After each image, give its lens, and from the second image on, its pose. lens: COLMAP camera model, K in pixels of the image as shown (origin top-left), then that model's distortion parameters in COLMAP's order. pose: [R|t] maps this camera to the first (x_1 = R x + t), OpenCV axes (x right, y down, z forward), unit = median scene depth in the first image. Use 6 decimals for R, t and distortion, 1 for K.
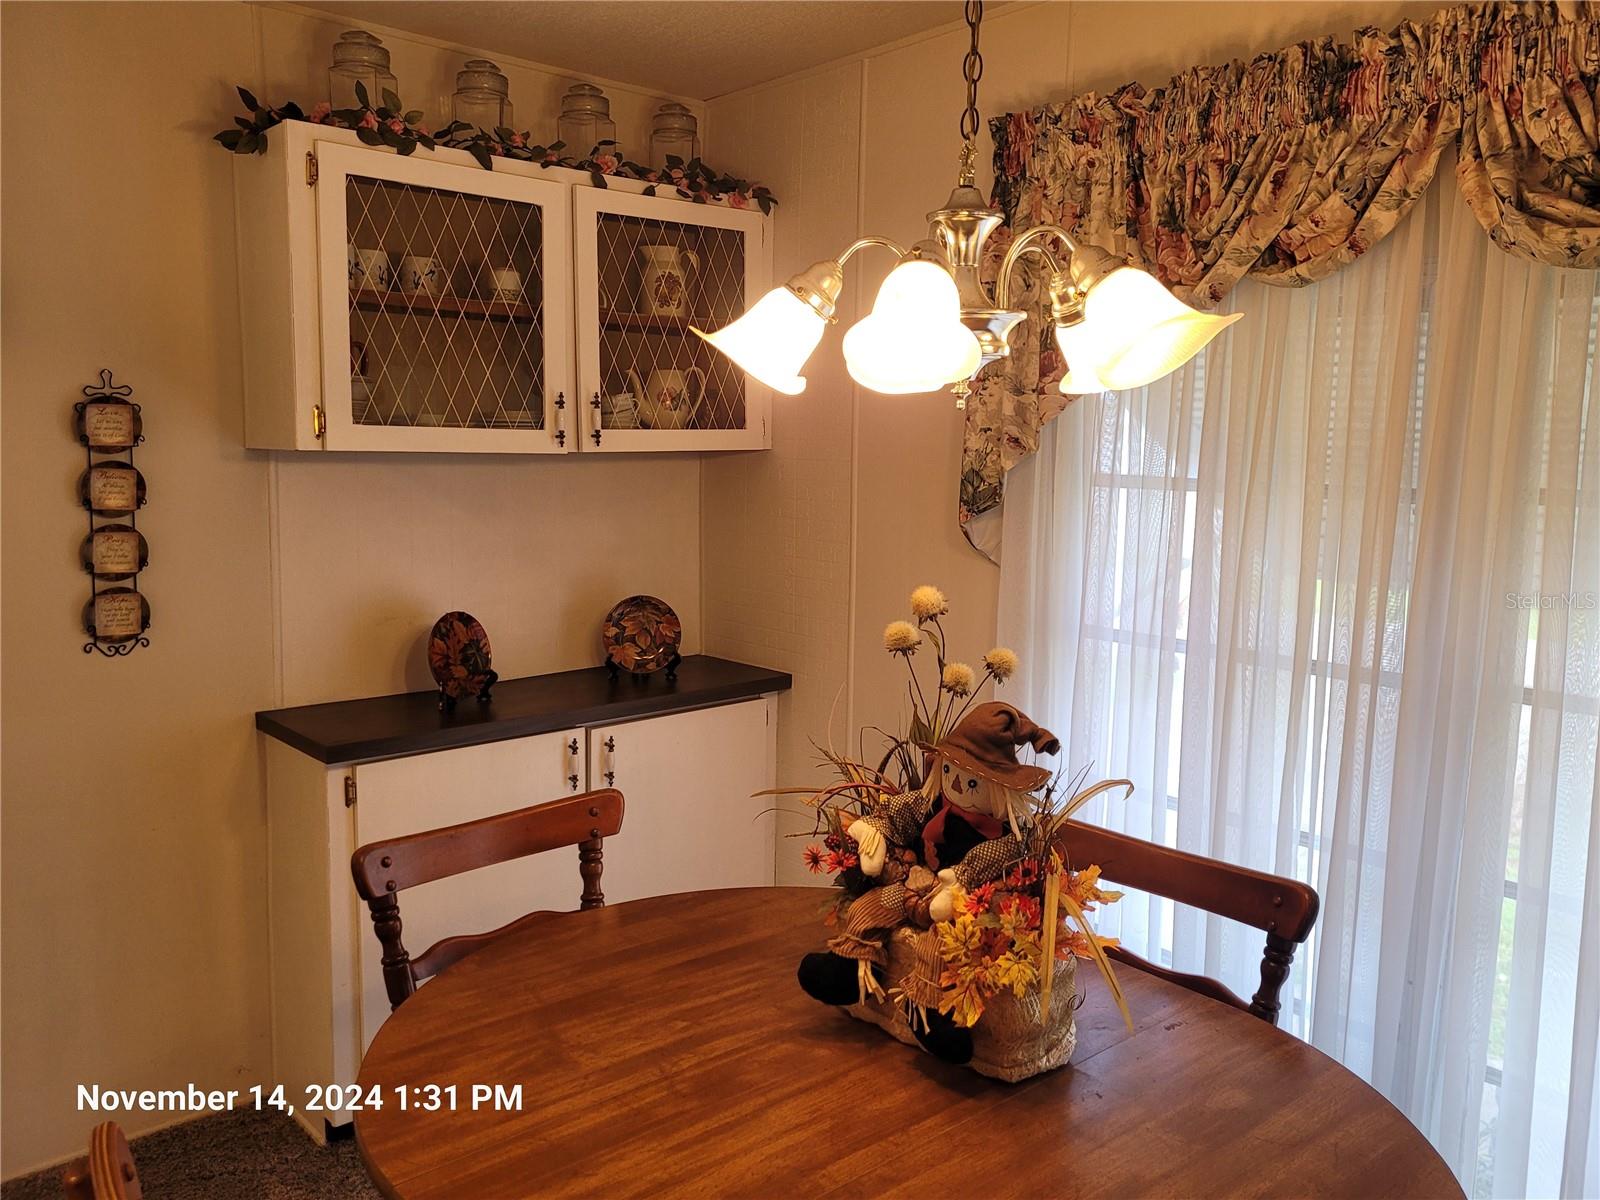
lens RADIAL K [[1249.4, 0, 794.9], [0, 1249.4, 592.3], [0, 0, 1]] dist [0.053798, -0.028836]
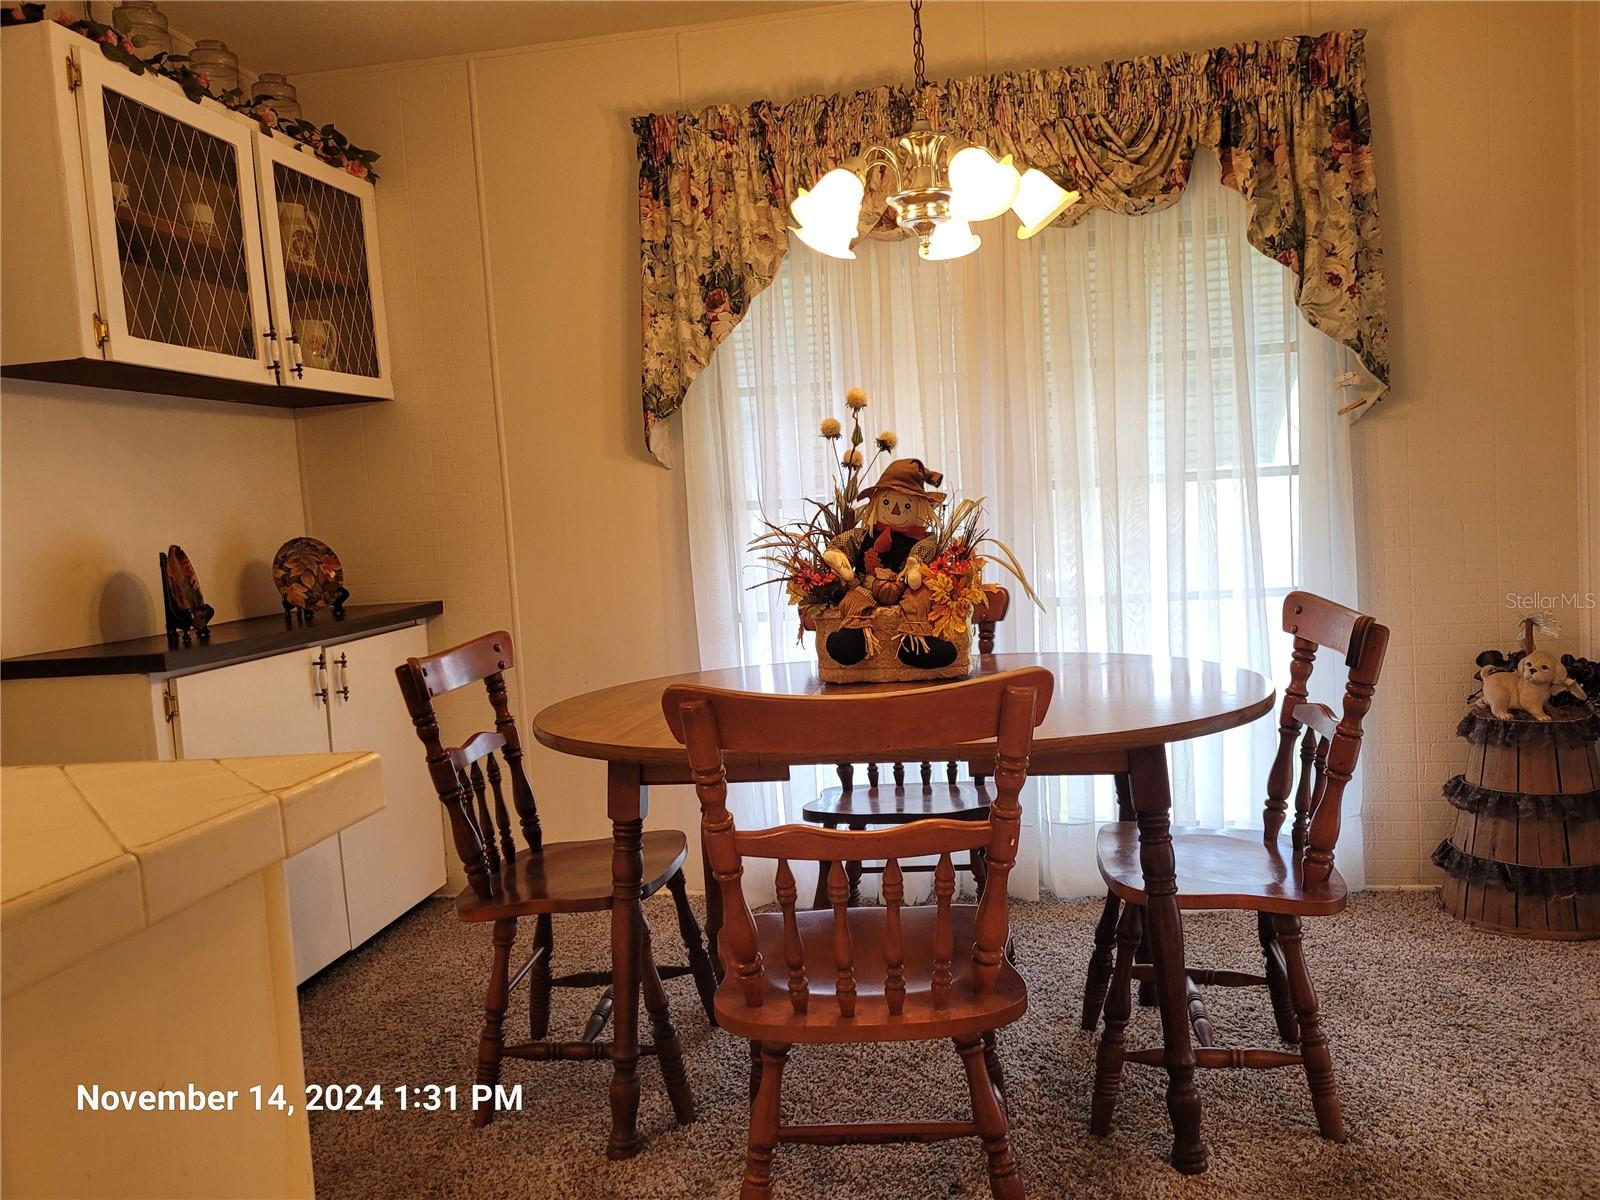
lens RADIAL K [[1249.4, 0, 799.5], [0, 1249.4, 608.5], [0, 0, 1]] dist [0.053798, -0.028836]
pose [[0.779880, -0.114166, 0.615429, -0.589828], [0.147445, 0.989064, -0.003366, 0.164406], [-0.608315, 0.093367, 0.788185, -0.094699]]
